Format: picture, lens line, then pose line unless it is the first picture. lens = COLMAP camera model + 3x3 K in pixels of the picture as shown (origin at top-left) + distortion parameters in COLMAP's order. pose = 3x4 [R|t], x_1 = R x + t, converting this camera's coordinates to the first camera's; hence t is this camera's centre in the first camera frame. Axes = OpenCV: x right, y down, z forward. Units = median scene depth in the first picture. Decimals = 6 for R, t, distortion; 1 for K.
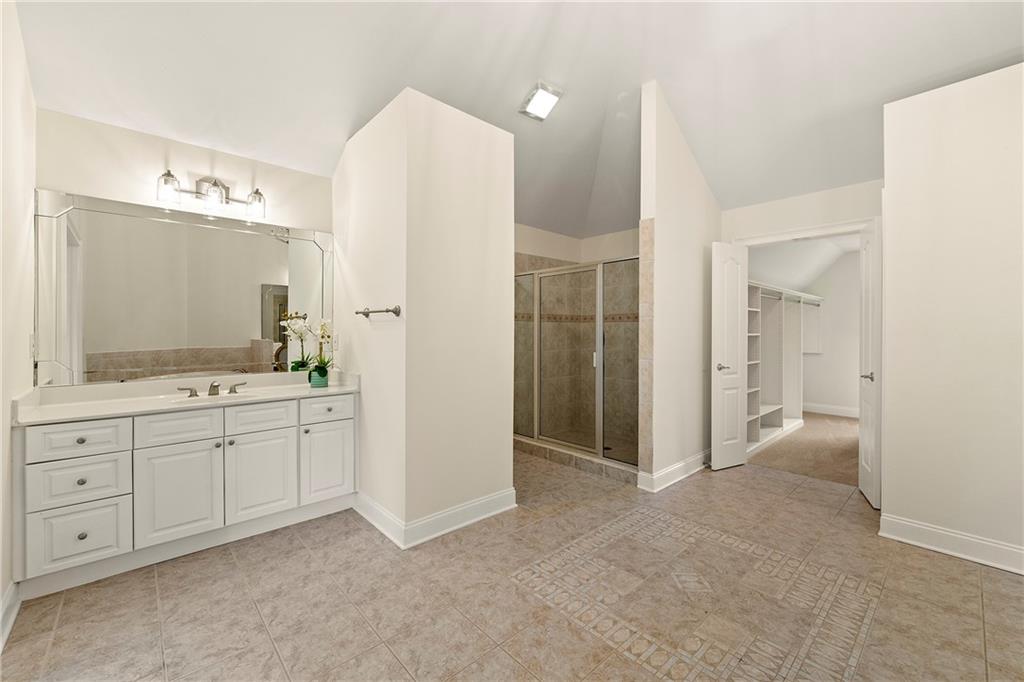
lens RADIAL K [[417.0, 0, 512.8], [0, 417.0, 334.1], [0, 0, 1]] dist [0.000461, -0.000260]
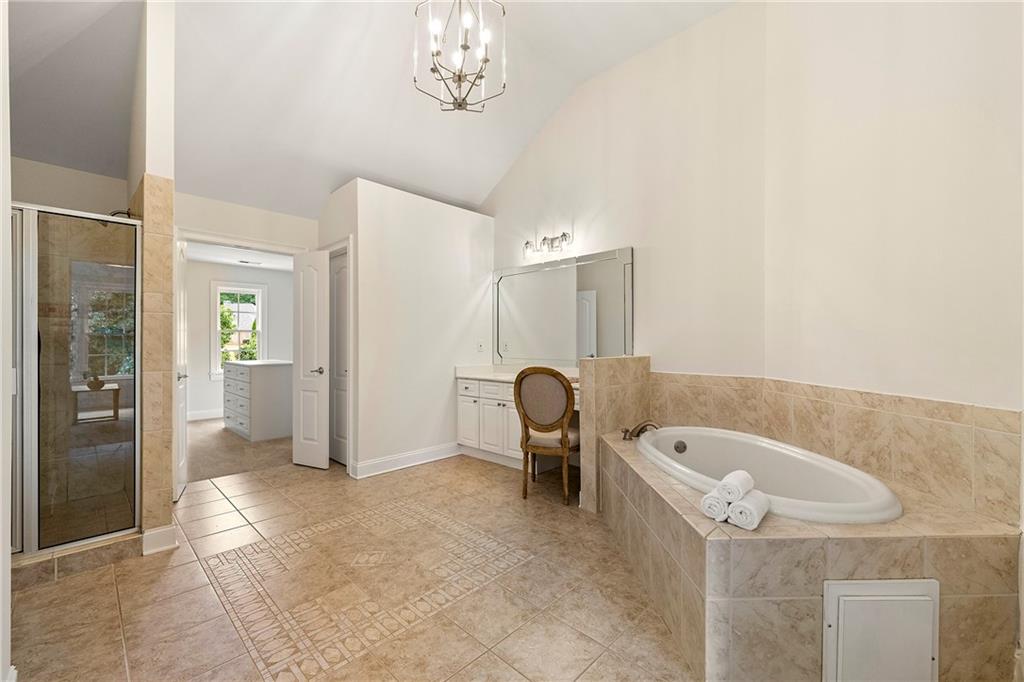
lens RADIAL K [[417.0, 0, 514.5], [0, 417.0, 338.7], [0, 0, 1]] dist [0.000461, -0.000260]
pose [[-0.067565, 0.010654, 0.997658, -0.642230], [0.004839, 0.999935, -0.010351, 0.023974], [-0.997703, 0.004128, -0.067612, 0.626362]]
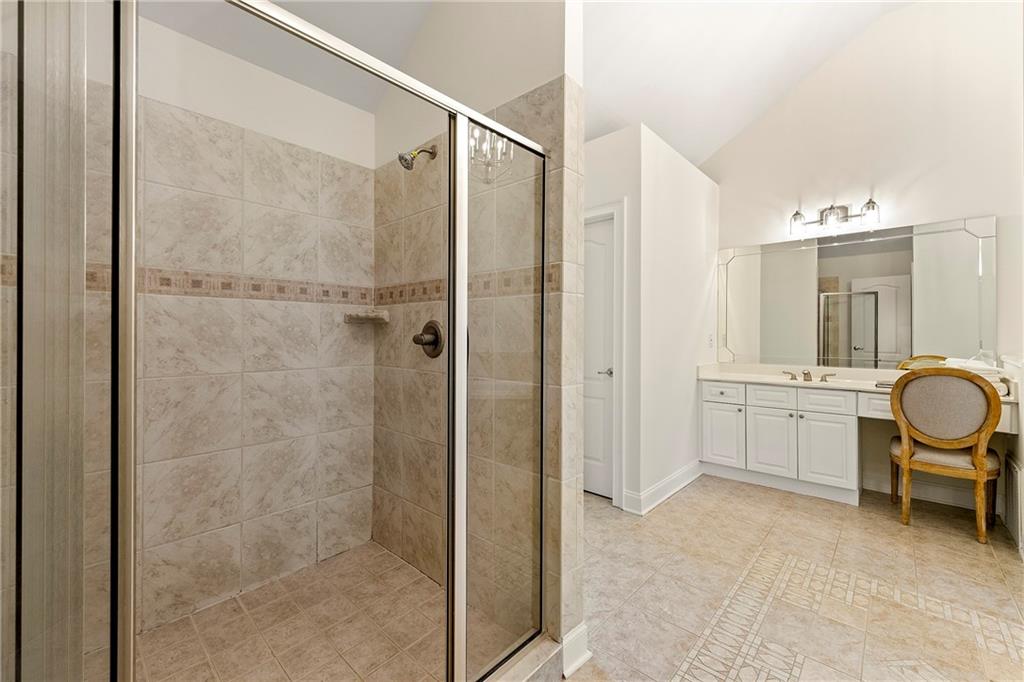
lens RADIAL K [[417.0, 0, 515.8], [0, 417.0, 331.5], [0, 0, 1]] dist [0.000461, -0.000260]
pose [[-0.096004, 0.005860, 0.995364, -0.190004], [-0.002136, 0.999979, -0.006093, 0.013298], [-0.995379, -0.002711, -0.095989, 1.598459]]
